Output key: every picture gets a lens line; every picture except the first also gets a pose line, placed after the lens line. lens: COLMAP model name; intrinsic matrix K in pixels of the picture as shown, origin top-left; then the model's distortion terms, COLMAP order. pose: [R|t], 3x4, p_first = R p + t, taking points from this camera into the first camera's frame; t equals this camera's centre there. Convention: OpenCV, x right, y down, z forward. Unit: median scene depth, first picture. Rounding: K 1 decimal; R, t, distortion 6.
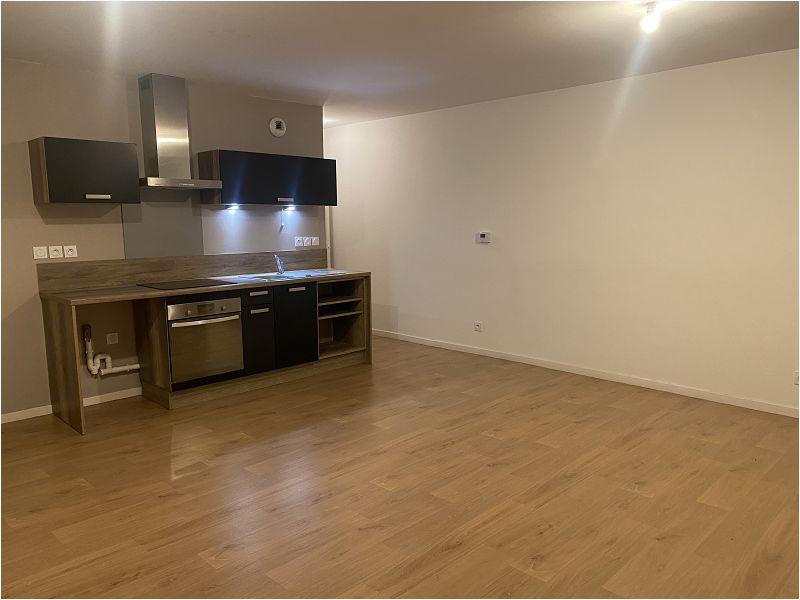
lens RADIAL K [[603.0, 0, 399.6], [0, 603.0, 299.9], [0, 0, 1]] dist [0.042979, -0.026782]
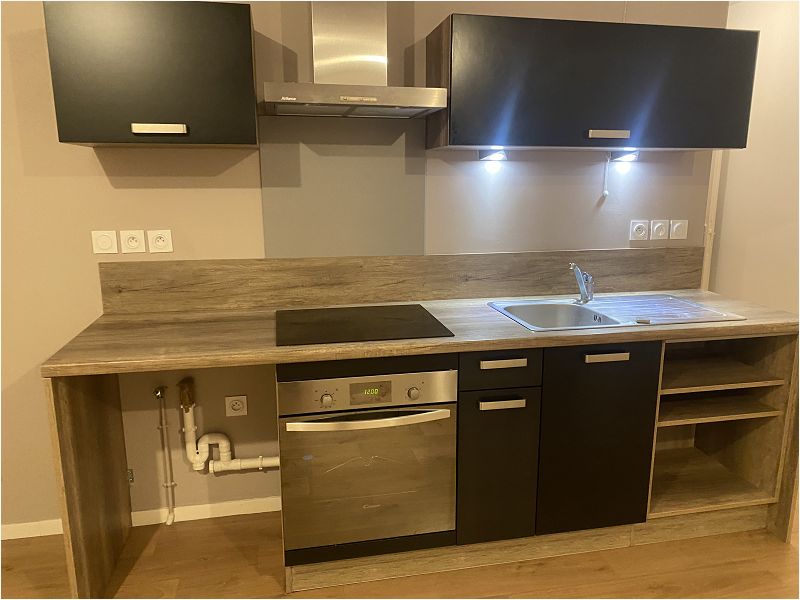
lens RADIAL K [[603.0, 0, 405.1], [0, 603.0, 306.1], [0, 0, 1]] dist [0.042979, -0.026782]
pose [[0.836145, 0.123806, -0.534353, -0.073305], [-0.082018, 0.991462, 0.101376, -0.085864], [0.542341, -0.040938, 0.839160, 0.615269]]
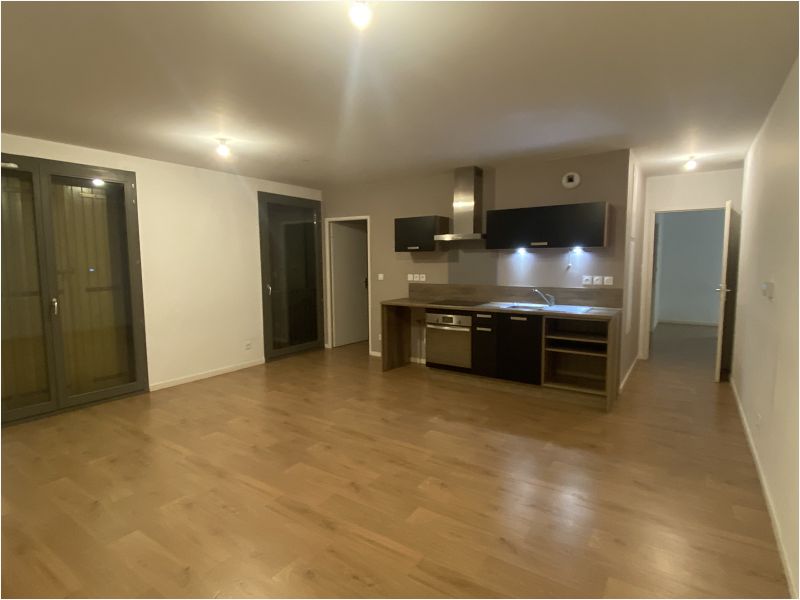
lens RADIAL K [[423.0, 0, 399.5], [0, 423.0, 296.9], [0, 0, 1]] dist [-0.000710, -0.000788]
pose [[0.180719, 0.092484, -0.979177, 0.632793], [-0.125470, 0.989603, 0.070312, -0.093729], [0.975499, 0.110151, 0.190444, 0.634603]]
